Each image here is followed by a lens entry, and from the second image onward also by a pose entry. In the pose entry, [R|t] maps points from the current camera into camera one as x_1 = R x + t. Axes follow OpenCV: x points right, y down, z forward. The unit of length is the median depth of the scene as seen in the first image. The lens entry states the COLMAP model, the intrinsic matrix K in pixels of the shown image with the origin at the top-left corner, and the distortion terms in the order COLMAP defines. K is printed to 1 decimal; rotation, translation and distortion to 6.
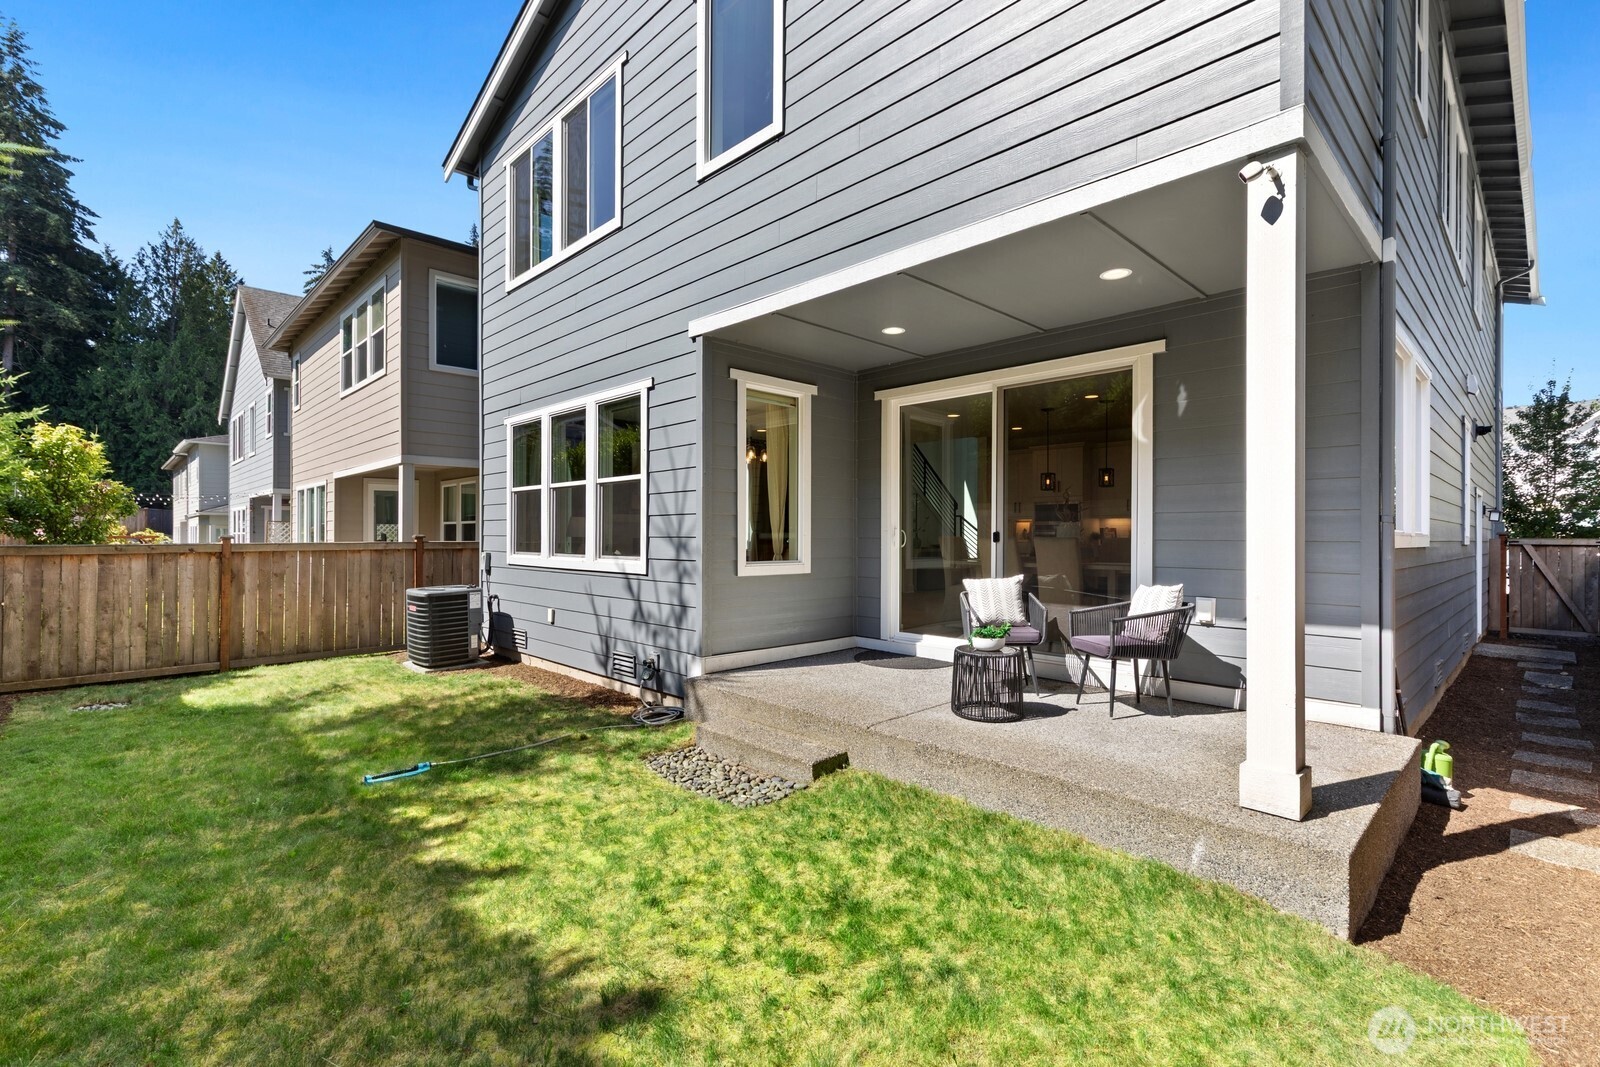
lens RADIAL K [[729.3, 0, 790.3], [0, 729.3, 537.4], [0, 0, 1]] dist [0.012369, -0.001920]
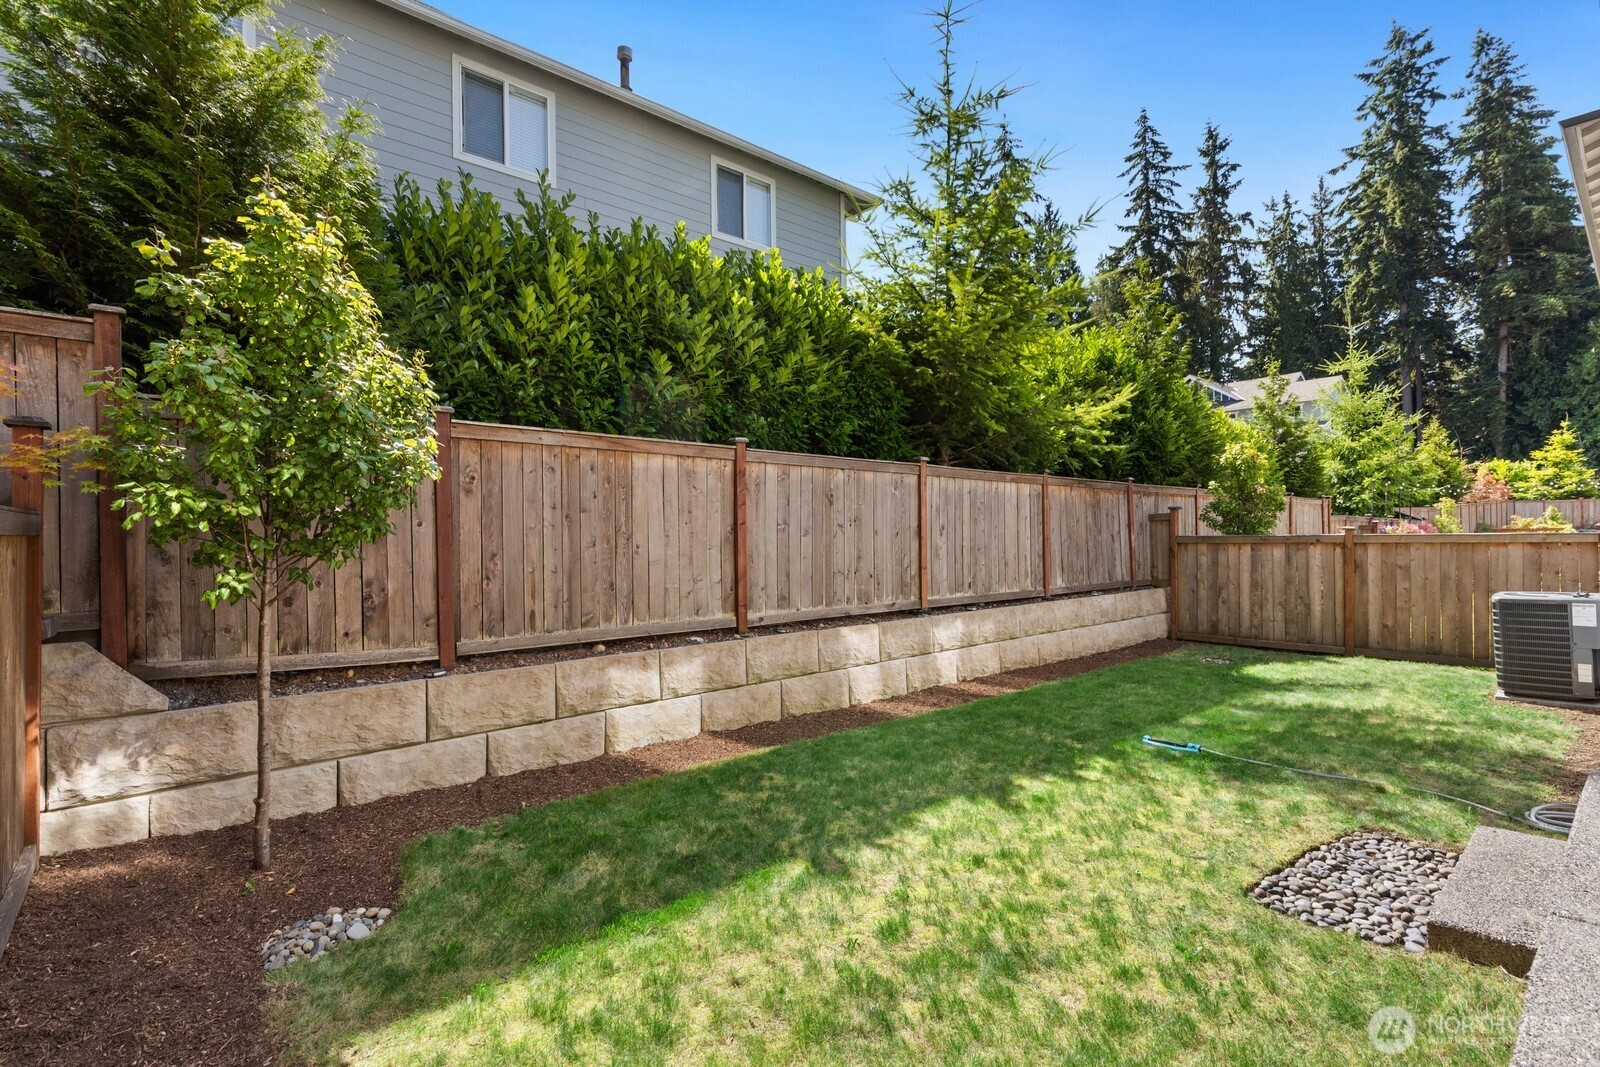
lens RADIAL K [[729.3, 0, 790.8], [0, 729.3, 530.4], [0, 0, 1]] dist [0.012369, -0.001920]
pose [[-0.049264, -0.005037, -0.998773, 0.697637], [0.003222, 0.999981, -0.005202, 0.012296], [0.998781, -0.003474, -0.049247, 0.601467]]
